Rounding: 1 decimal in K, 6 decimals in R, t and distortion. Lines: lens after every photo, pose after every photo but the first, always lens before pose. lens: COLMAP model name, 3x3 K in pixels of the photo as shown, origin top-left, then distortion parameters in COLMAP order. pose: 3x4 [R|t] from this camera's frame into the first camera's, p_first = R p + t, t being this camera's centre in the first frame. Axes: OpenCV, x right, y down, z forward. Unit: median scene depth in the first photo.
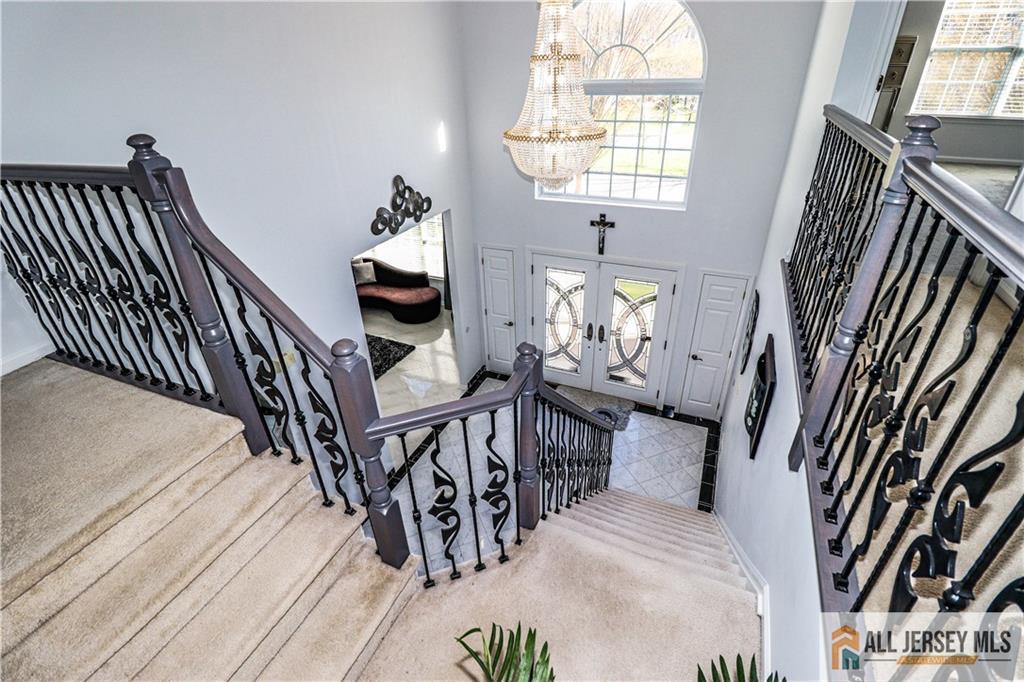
lens RADIAL K [[479.5, 0, 512.0], [0, 479.5, 341.0], [0, 0, 1]] dist [-0.025962, -0.000543]
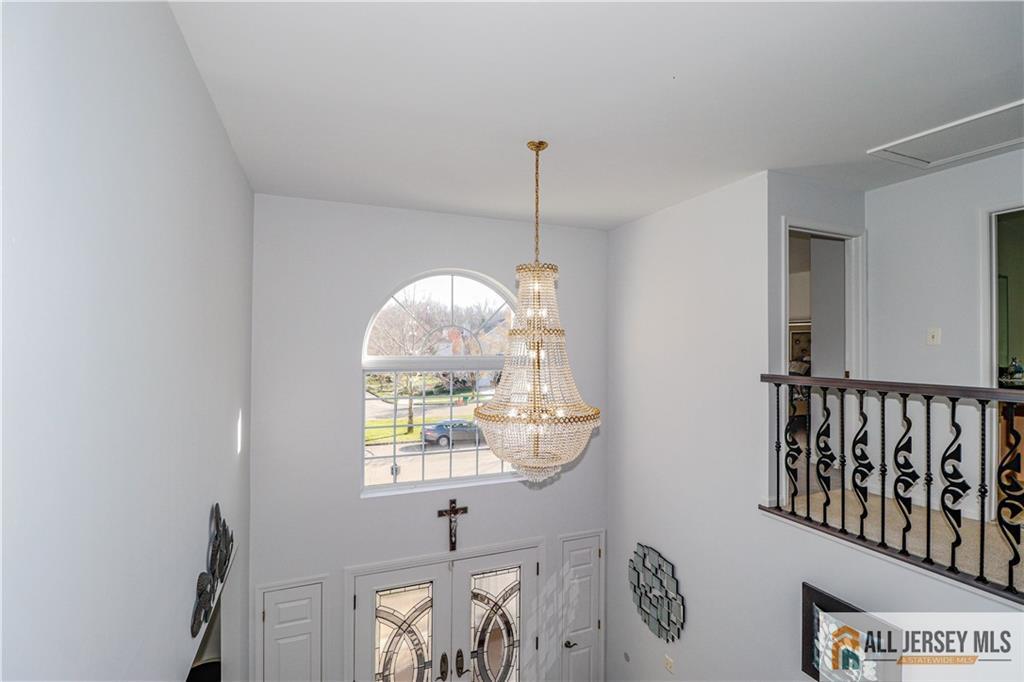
lens RADIAL K [[484.7, 0, 507.0], [0, 484.7, 343.1], [0, 0, 1]] dist [0.017852, 0.000030]
pose [[0.708772, 0.026452, 0.704941, -0.338830], [0.339035, 0.863548, -0.373282, -0.149726], [-0.618625, 0.503572, 0.603091, 0.287026]]
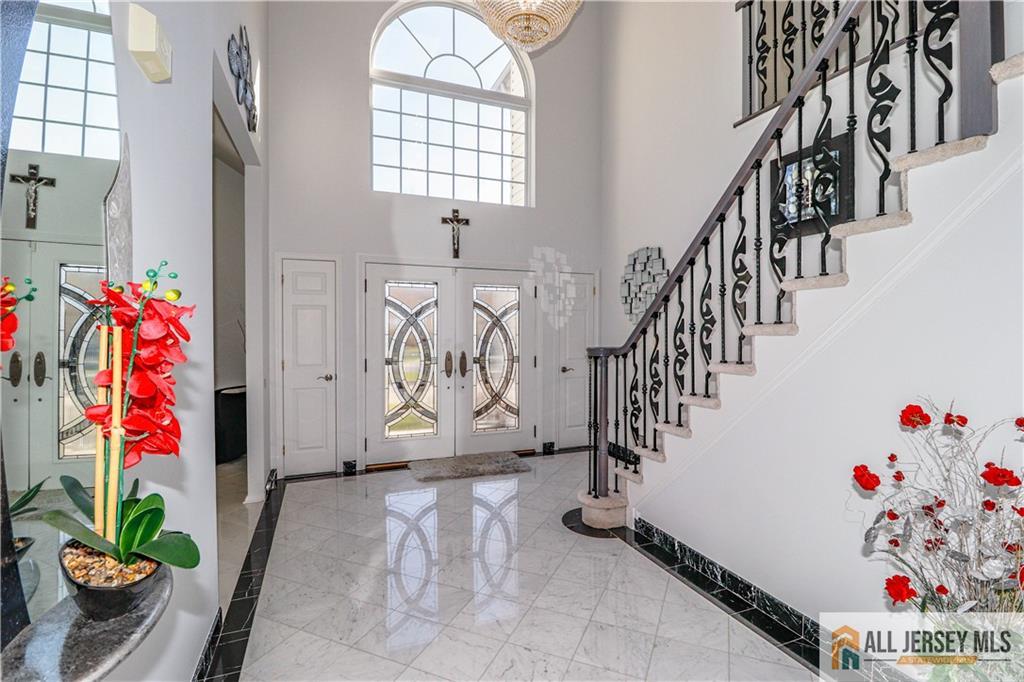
lens RADIAL K [[479.5, 0, 512.0], [0, 479.5, 341.0], [0, 0, 1]] dist [-0.025962, -0.000543]
pose [[0.707891, 0.006117, 0.706296, -0.354239], [0.341443, 0.872398, -0.349770, 0.287929], [-0.618310, 0.488759, 0.615473, 0.495786]]
